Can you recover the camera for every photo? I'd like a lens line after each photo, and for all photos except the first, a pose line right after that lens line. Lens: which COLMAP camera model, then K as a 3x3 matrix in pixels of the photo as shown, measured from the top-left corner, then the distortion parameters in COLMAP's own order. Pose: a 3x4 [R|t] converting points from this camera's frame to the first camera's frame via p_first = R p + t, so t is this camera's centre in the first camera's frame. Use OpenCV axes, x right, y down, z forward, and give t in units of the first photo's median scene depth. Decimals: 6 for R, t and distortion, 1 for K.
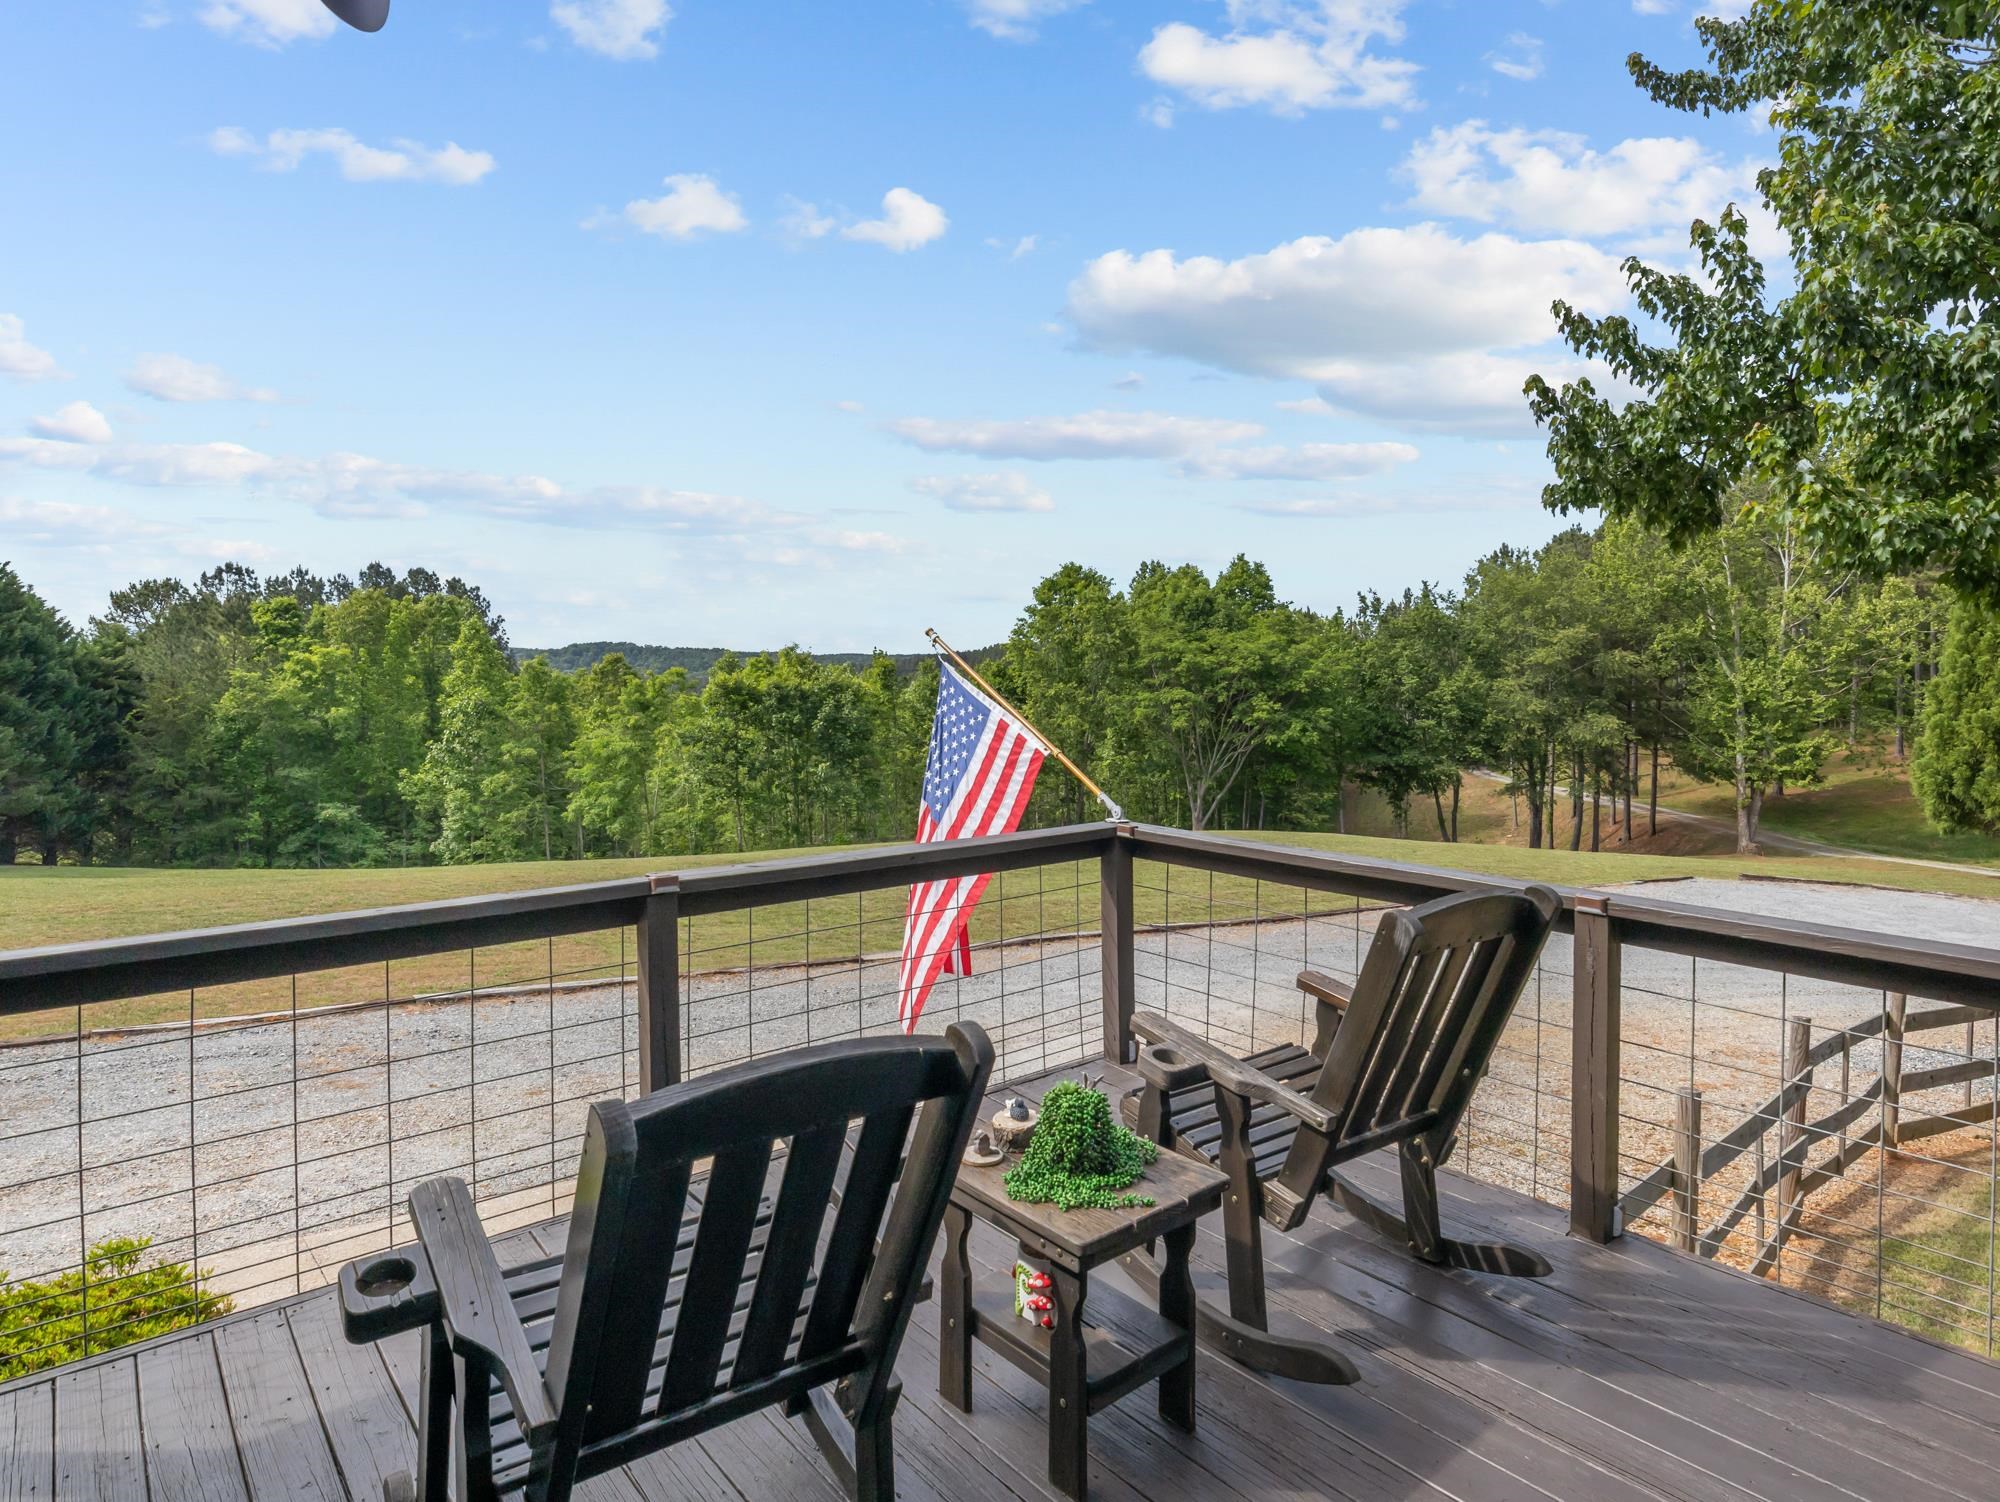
lens RADIAL K [[1157.0, 0, 997.9], [0, 1157.0, 680.9], [0, 0, 1]] dist [-0.003910, 0.000977]
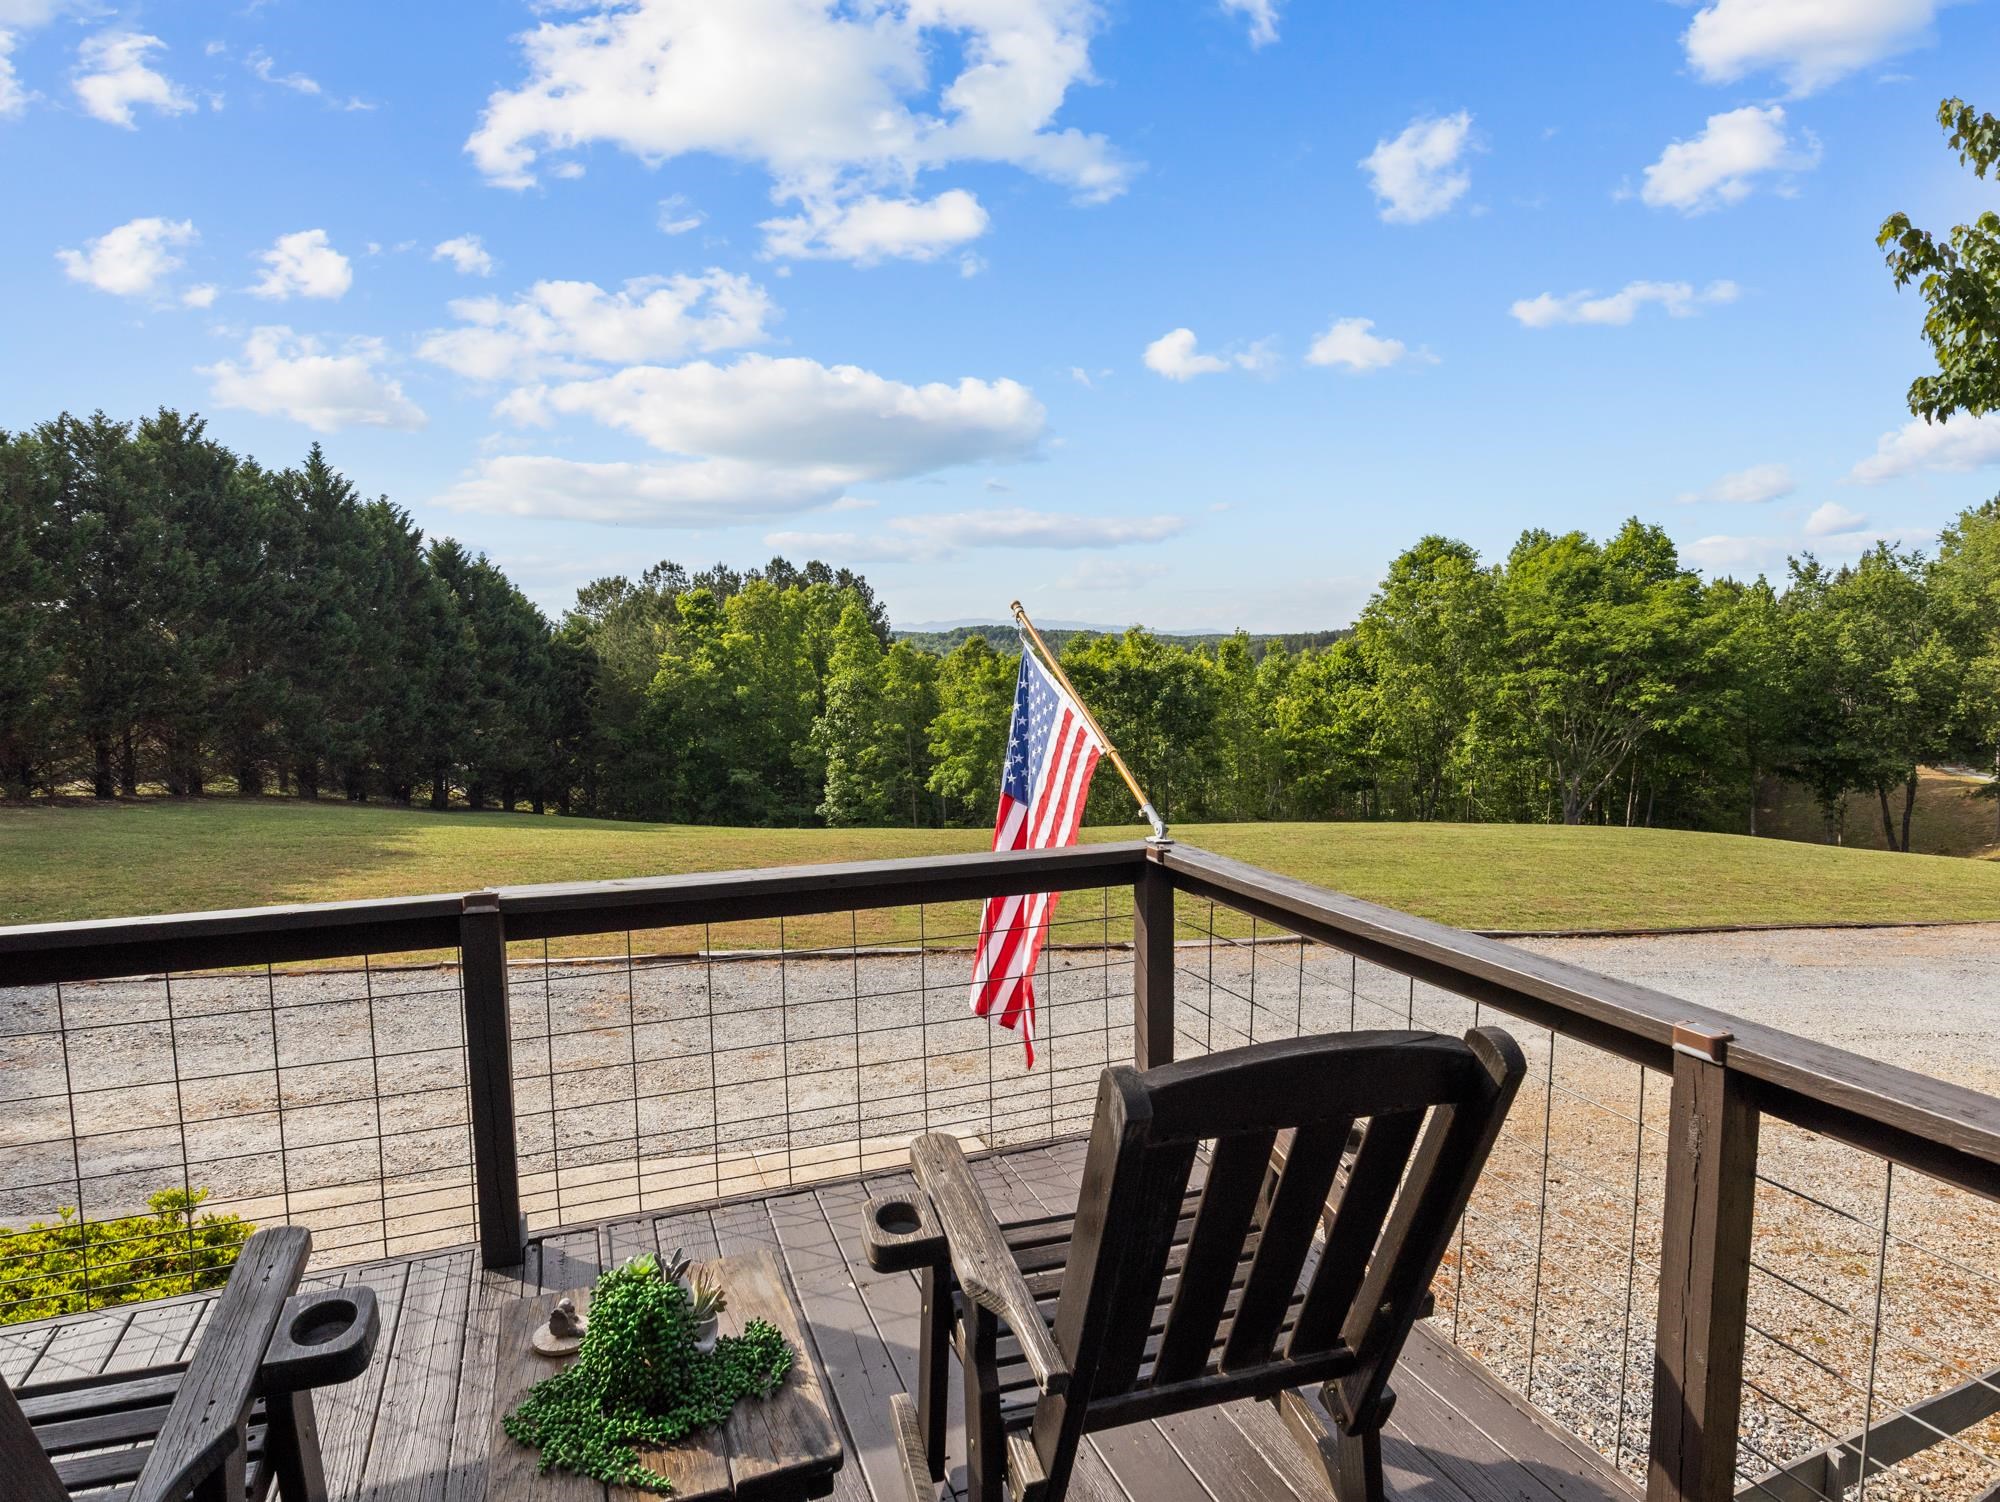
lens RADIAL K [[1128.2, 0, 1000.0], [0, 1128.2, 751.0], [0, 0, 1]] dist [-0.010179, 0.003054]
pose [[0.950365, 0.021831, -0.310371, 0.018303], [0.002820, 0.996890, 0.078757, -0.000020], [0.311125, -0.075724, 0.947347, 0.018930]]
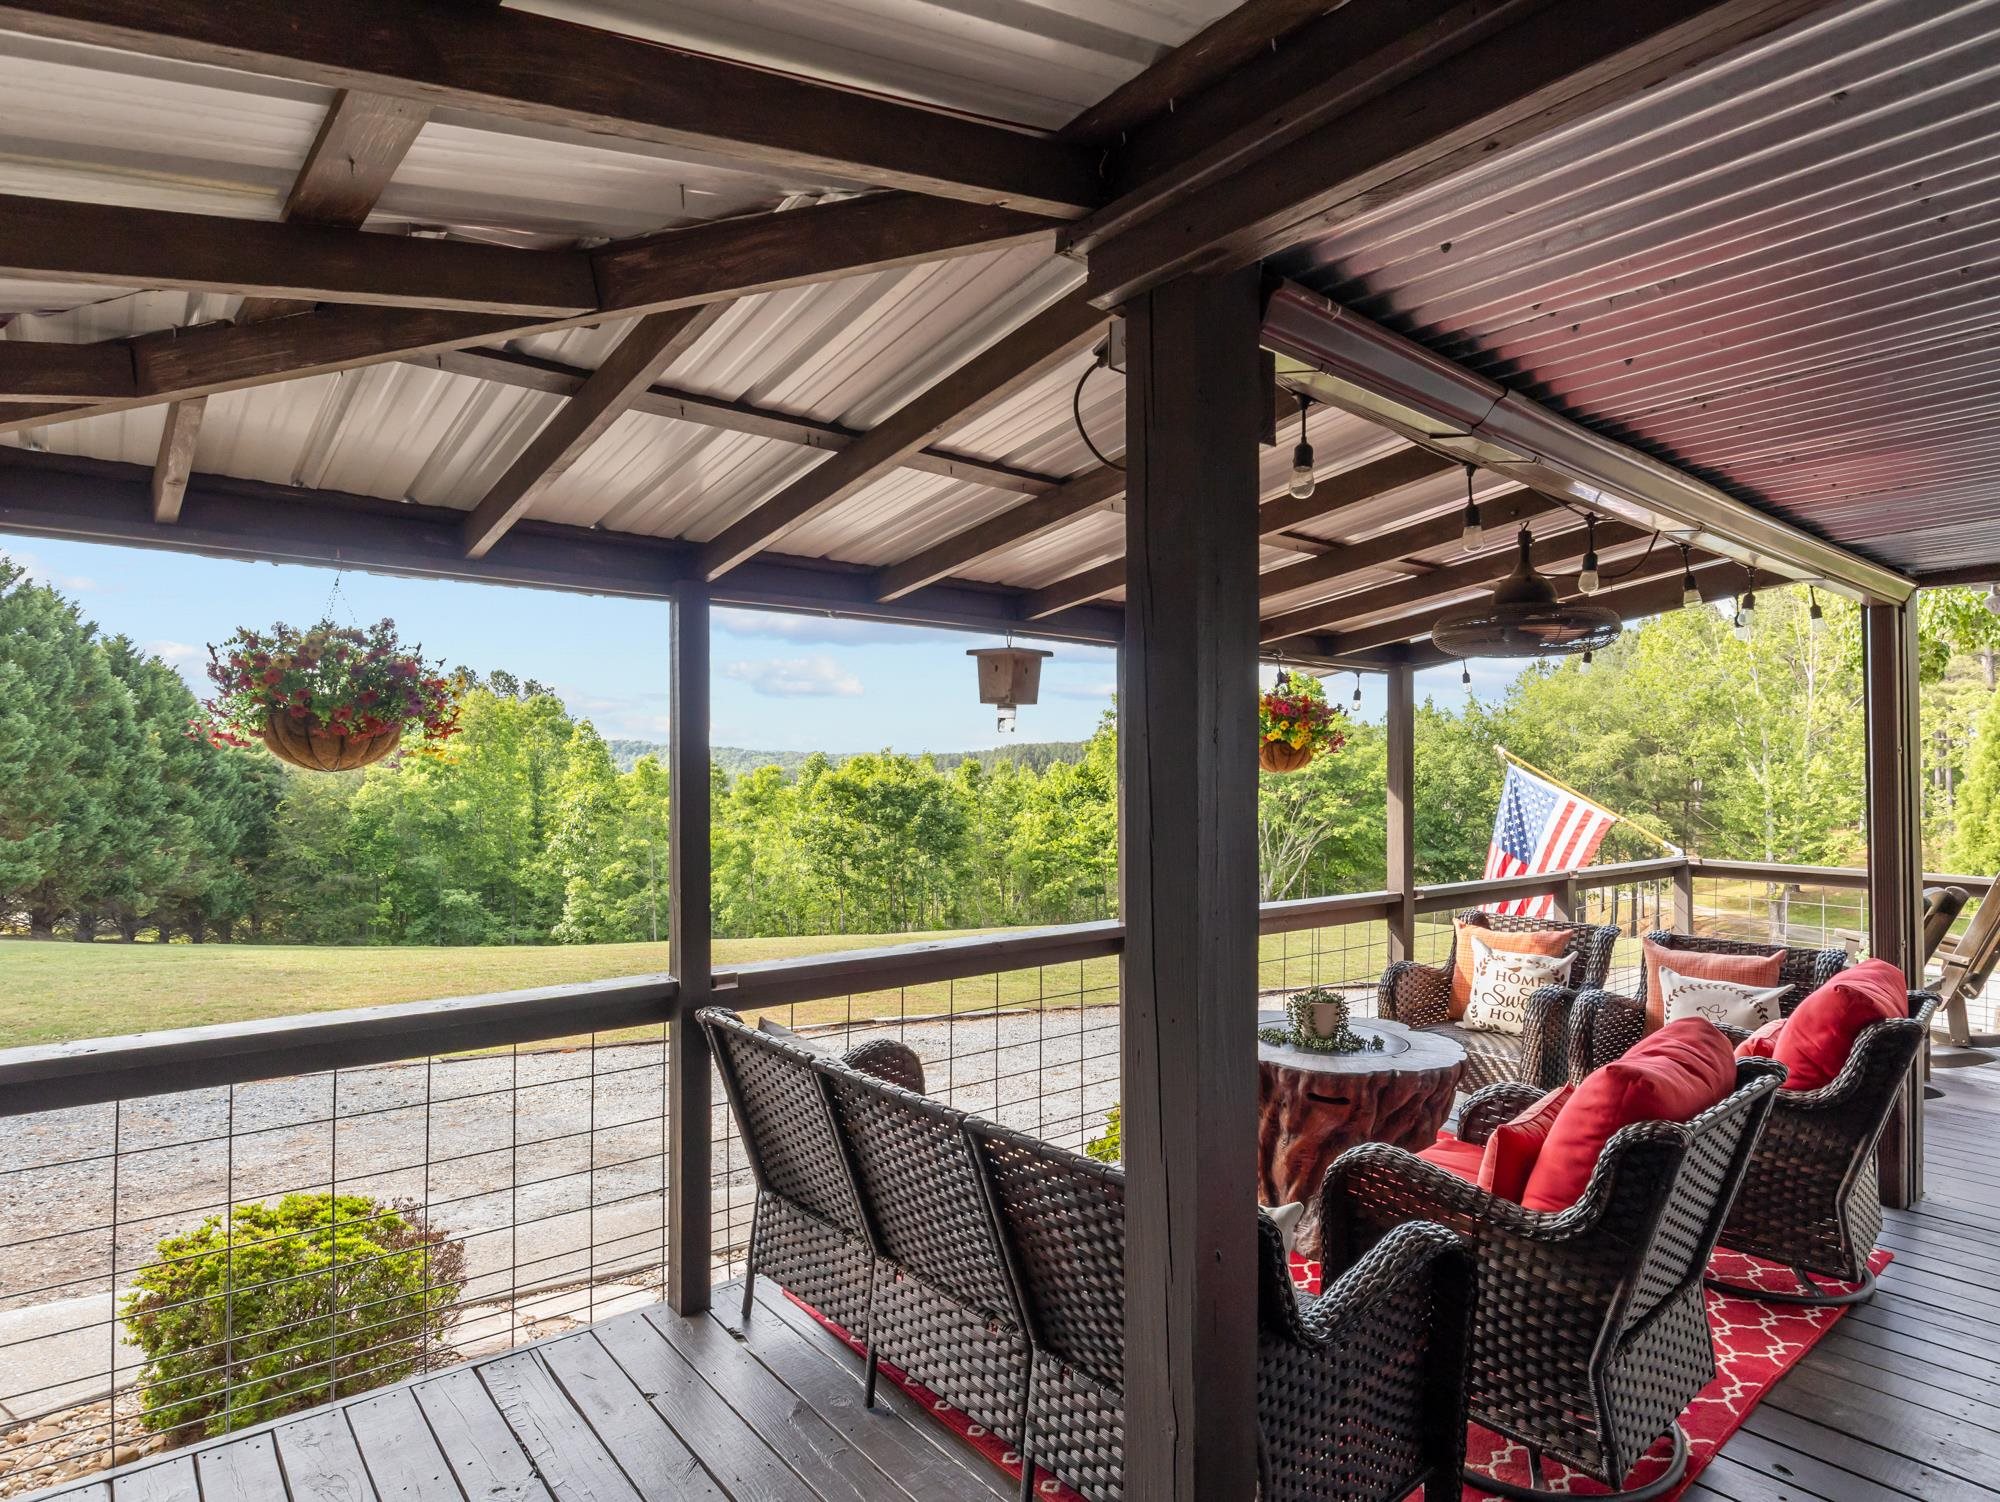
lens RADIAL K [[1138.8, 0, 1000.0], [0, 1138.8, 751.0], [0, 0, 1]] dist [-0.005038, 0.000513]
pose [[0.999981, 0.006084, -0.000914, -0.074073], [-0.006105, 0.999654, -0.025580, 0.000902], [0.000758, 0.025585, 0.999672, -0.060510]]
